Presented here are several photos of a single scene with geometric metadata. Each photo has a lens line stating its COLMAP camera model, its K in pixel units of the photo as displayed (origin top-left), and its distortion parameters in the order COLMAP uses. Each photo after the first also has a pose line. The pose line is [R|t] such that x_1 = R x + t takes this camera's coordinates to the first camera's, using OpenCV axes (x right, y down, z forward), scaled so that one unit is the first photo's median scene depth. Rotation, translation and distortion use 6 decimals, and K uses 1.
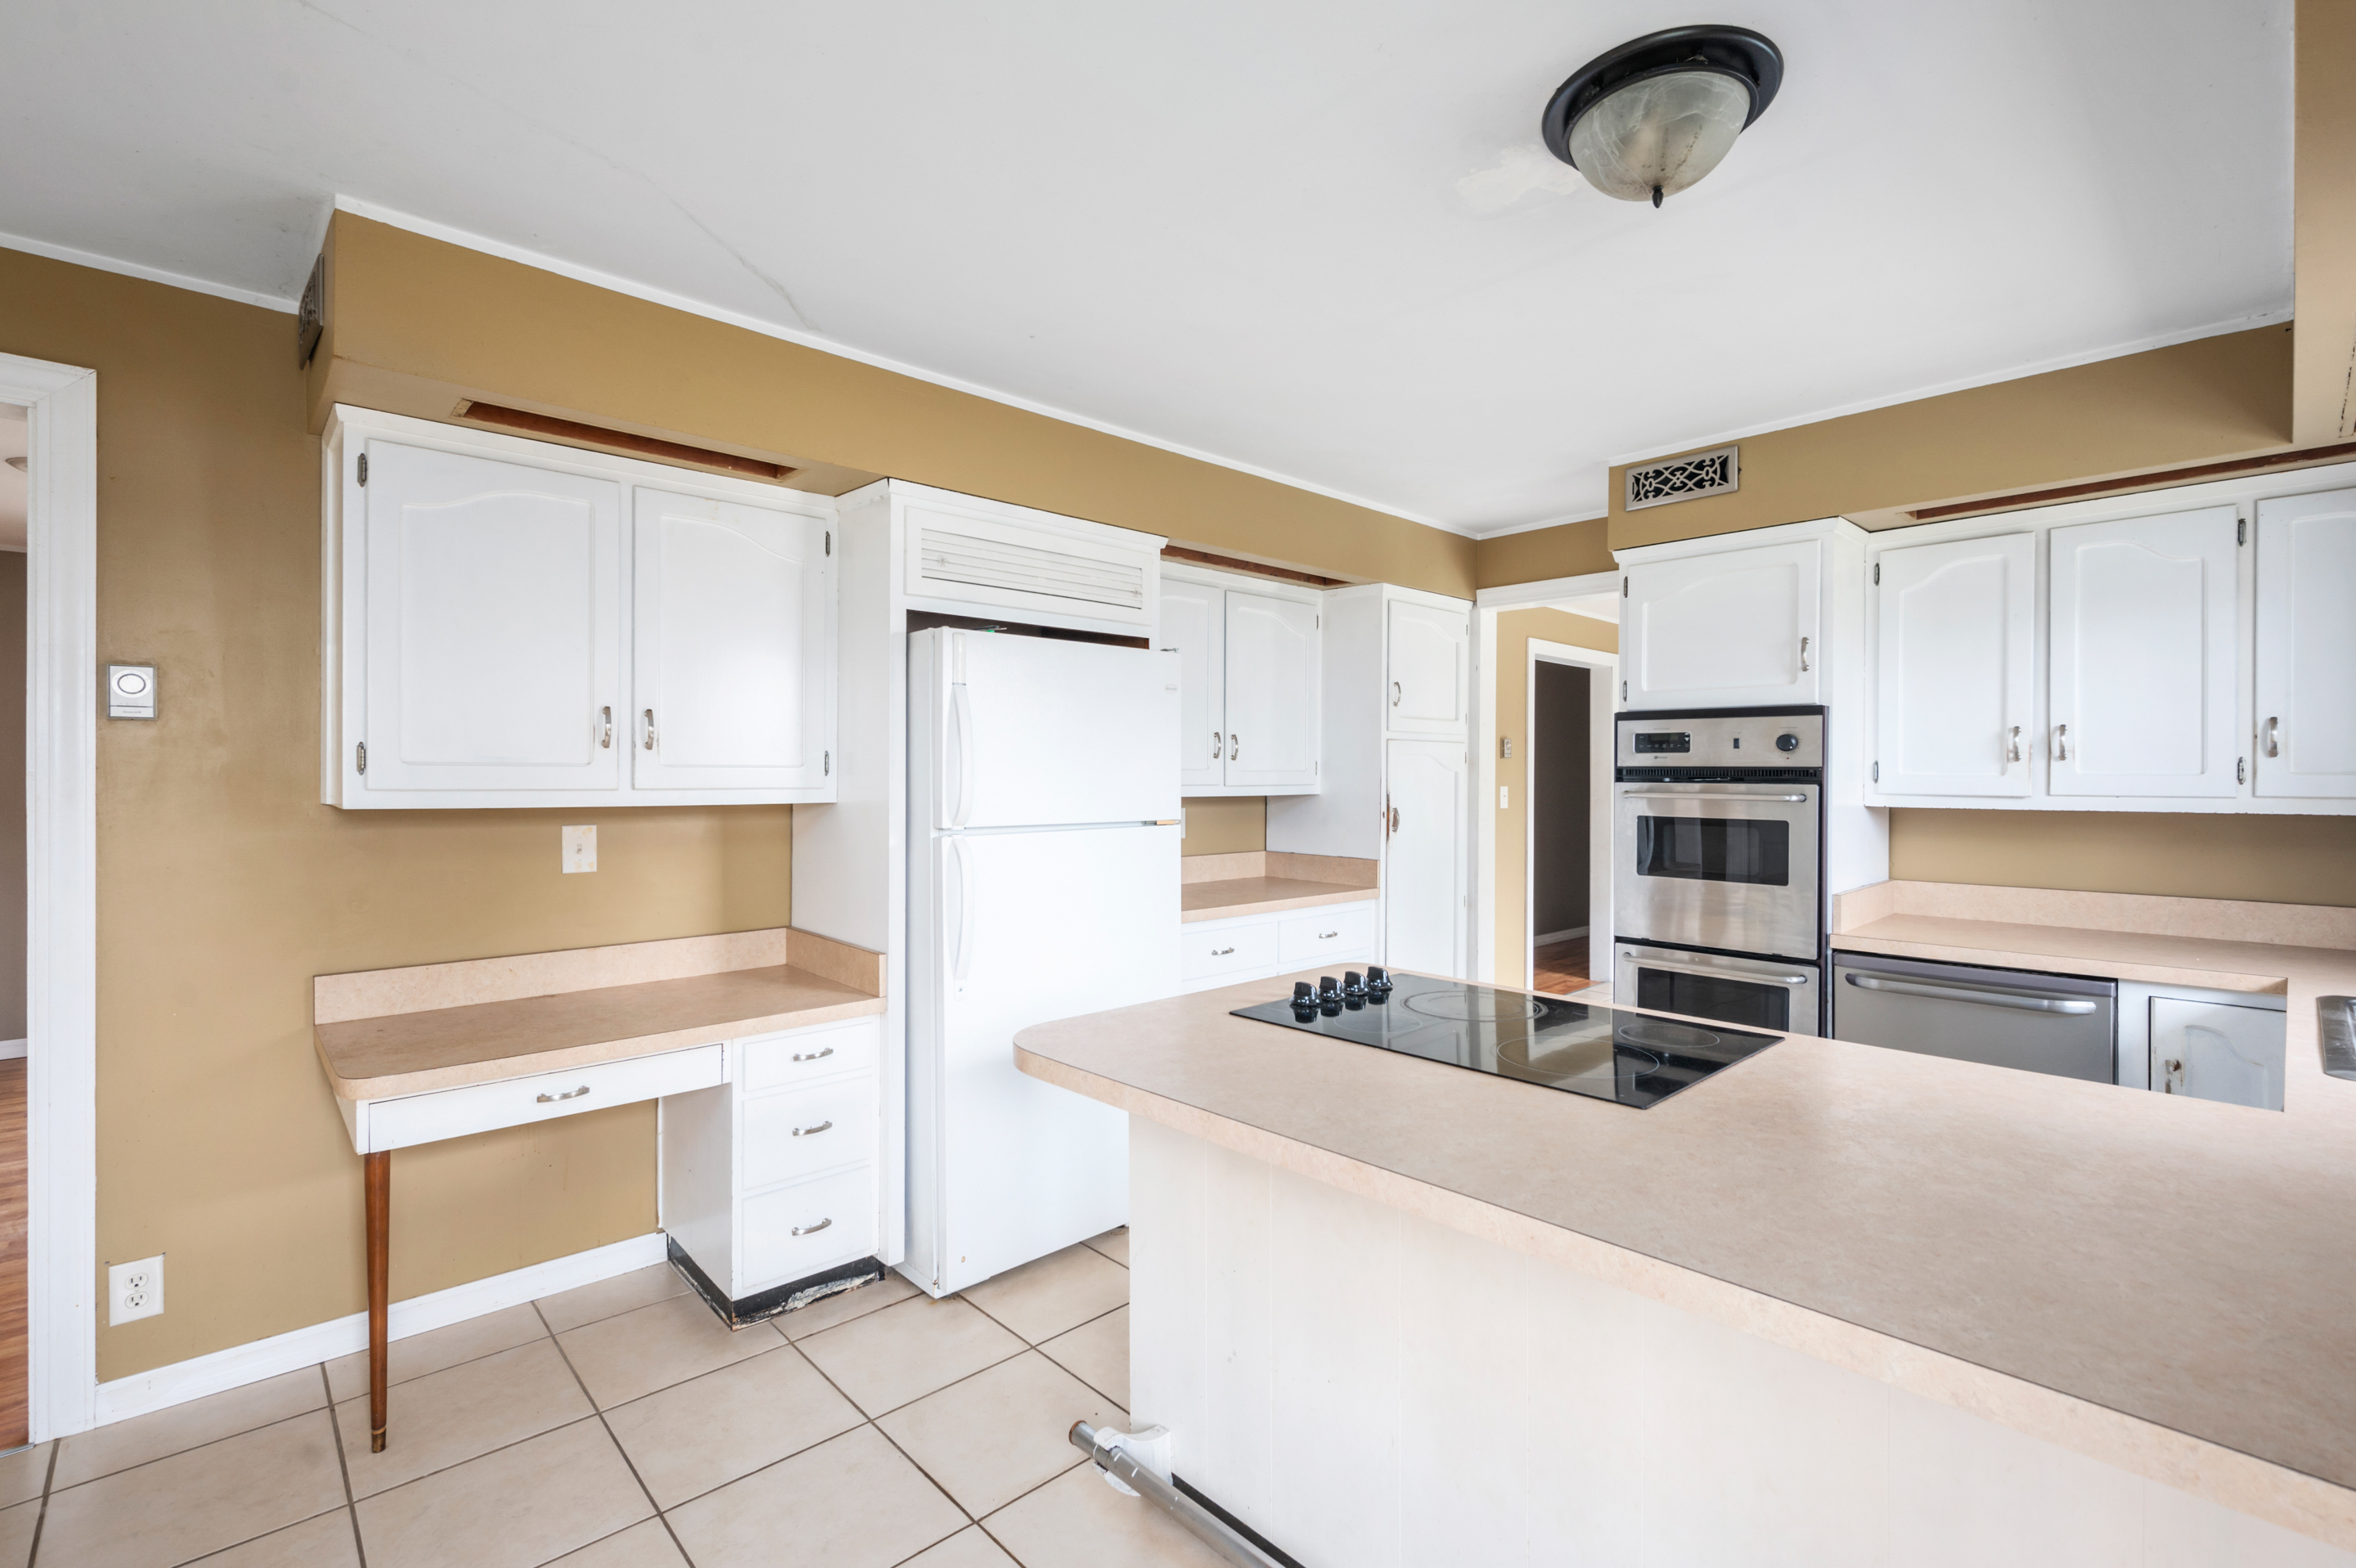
lens RADIAL K [[1054.3, 0, 1178.1], [0, 1054.3, 779.7], [0, 0, 1]] dist [0.000498, 0.000155]
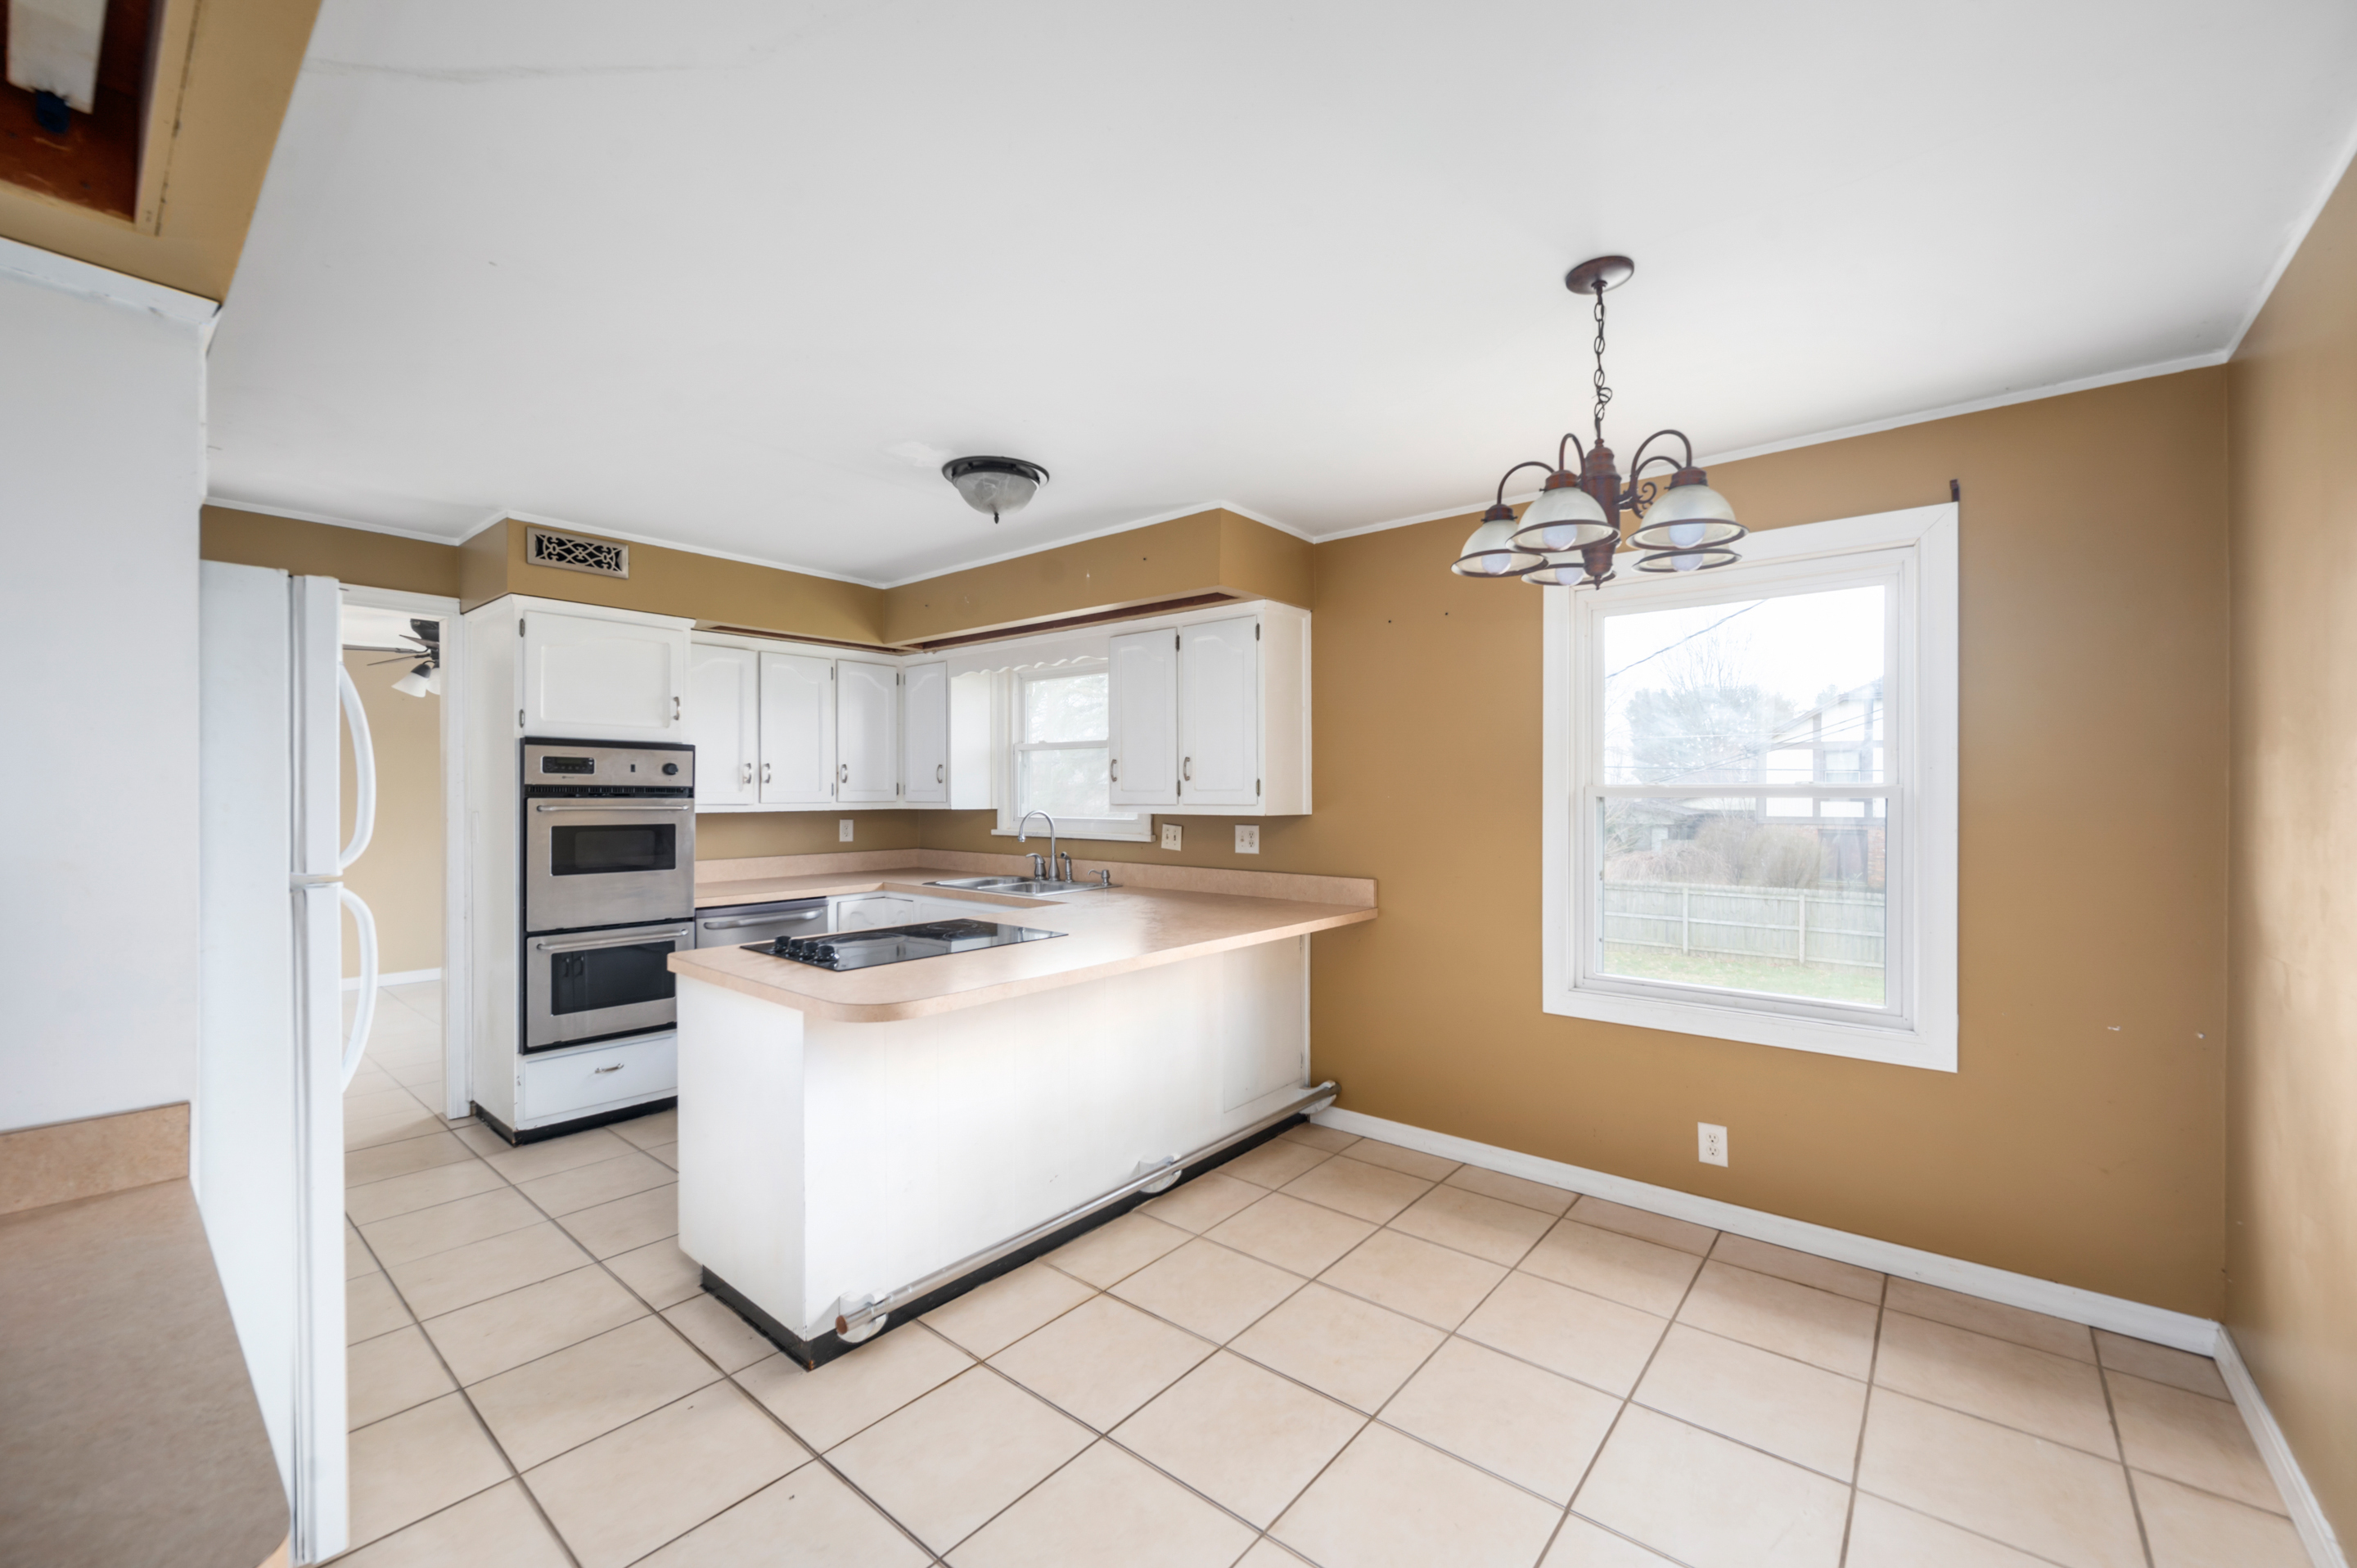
lens RADIAL K [[935.9, 0, 1178.3], [0, 935.9, 790.9], [0, 0, 1]] dist [0.001150, 0.000053]
pose [[-0.119976, -0.000900, 0.992776, -0.746503], [0.003065, 0.999994, 0.001277, -0.005076], [-0.992772, 0.003196, -0.119973, 0.460053]]
